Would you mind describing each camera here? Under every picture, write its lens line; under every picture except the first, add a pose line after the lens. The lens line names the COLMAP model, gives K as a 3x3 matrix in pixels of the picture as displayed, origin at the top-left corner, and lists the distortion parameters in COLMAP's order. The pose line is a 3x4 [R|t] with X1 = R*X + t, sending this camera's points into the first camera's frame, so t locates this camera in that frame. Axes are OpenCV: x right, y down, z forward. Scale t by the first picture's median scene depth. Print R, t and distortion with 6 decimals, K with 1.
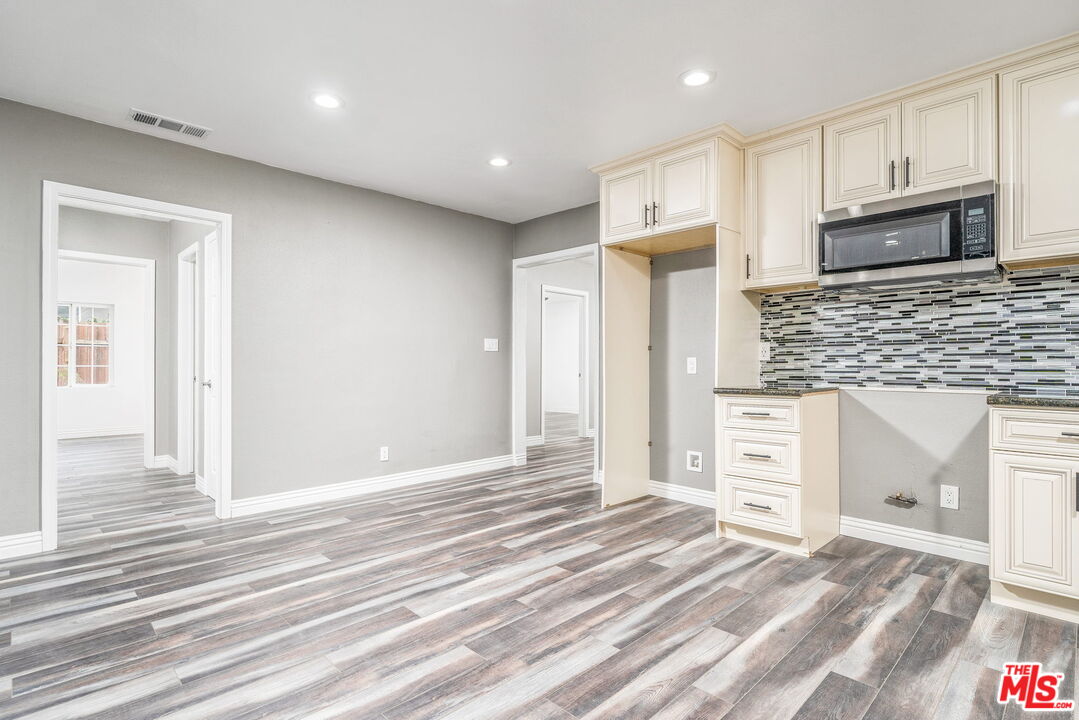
lens RADIAL K [[535.9, 0, 539.5], [0, 535.9, 360.0], [0, 0, 1]] dist [0.000208, -0.000107]
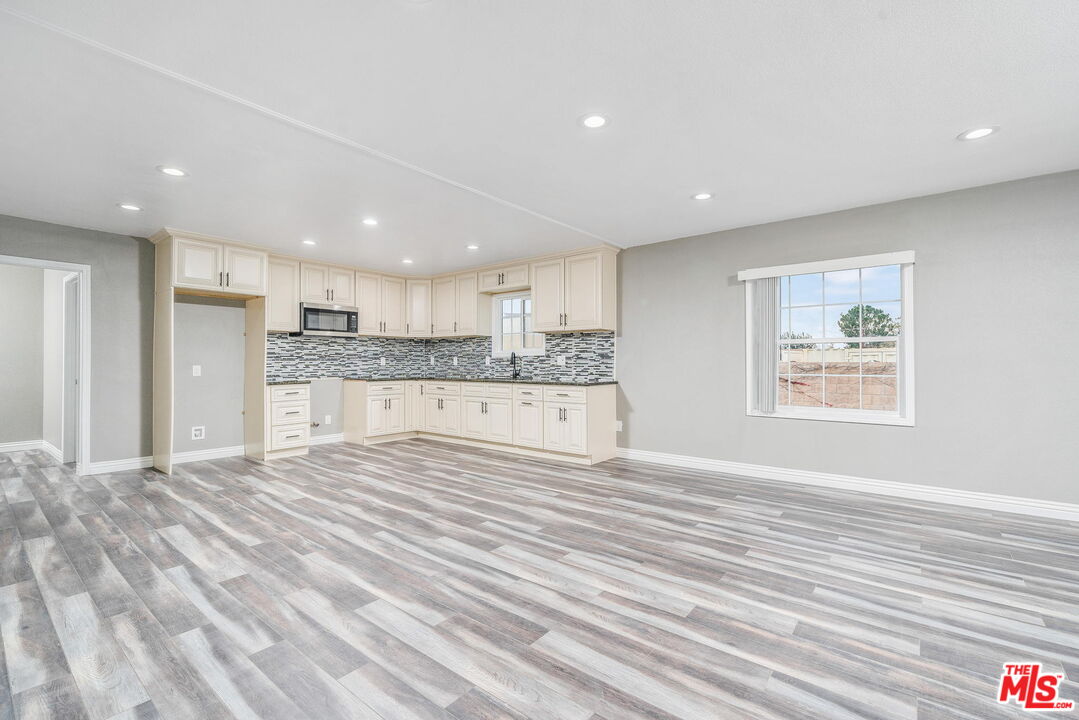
lens RADIAL K [[480.0, 0, 539.3], [0, 480.0, 356.1], [0, 0, 1]] dist [0.001322, 0.000087]
pose [[-0.121392, 0.012497, 0.992526, -1.662446], [-0.006473, 0.999890, -0.013382, -0.027428], [-0.992584, -0.008049, -0.121297, 0.270003]]
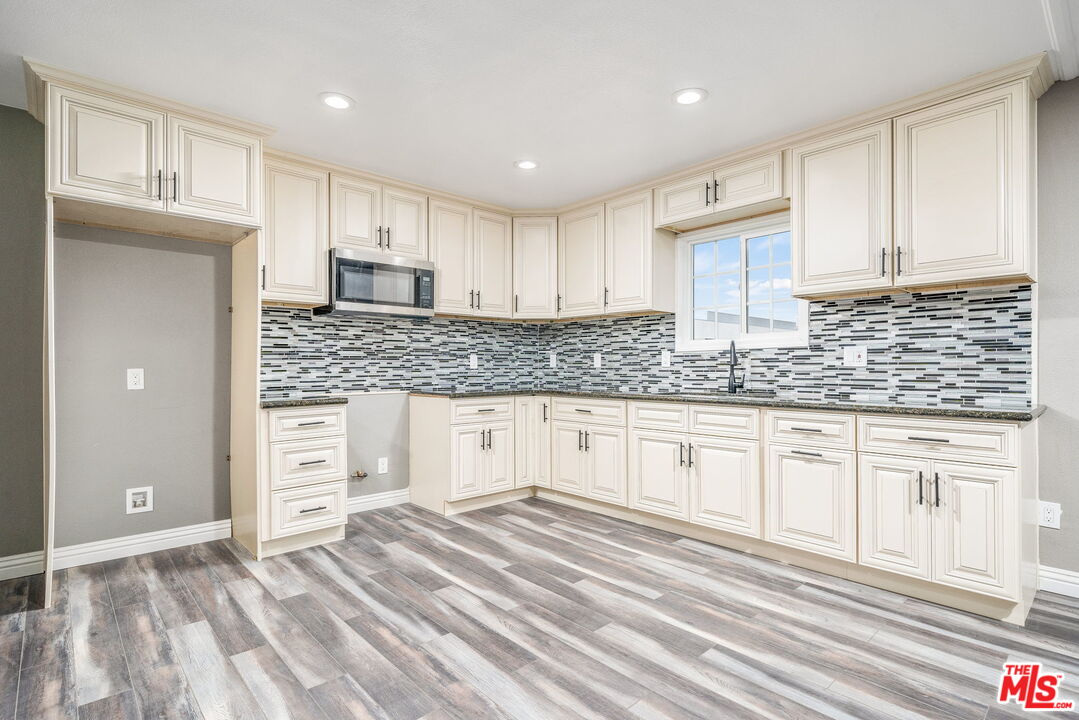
lens RADIAL K [[535.9, 0, 539.5], [0, 535.9, 360.0], [0, 0, 1]] dist [0.000208, -0.000107]
pose [[0.028038, 0.010974, 0.999547, -0.672069], [-0.003989, 0.999933, -0.010866, -0.016062], [-0.999599, -0.003683, 0.028080, 0.535881]]
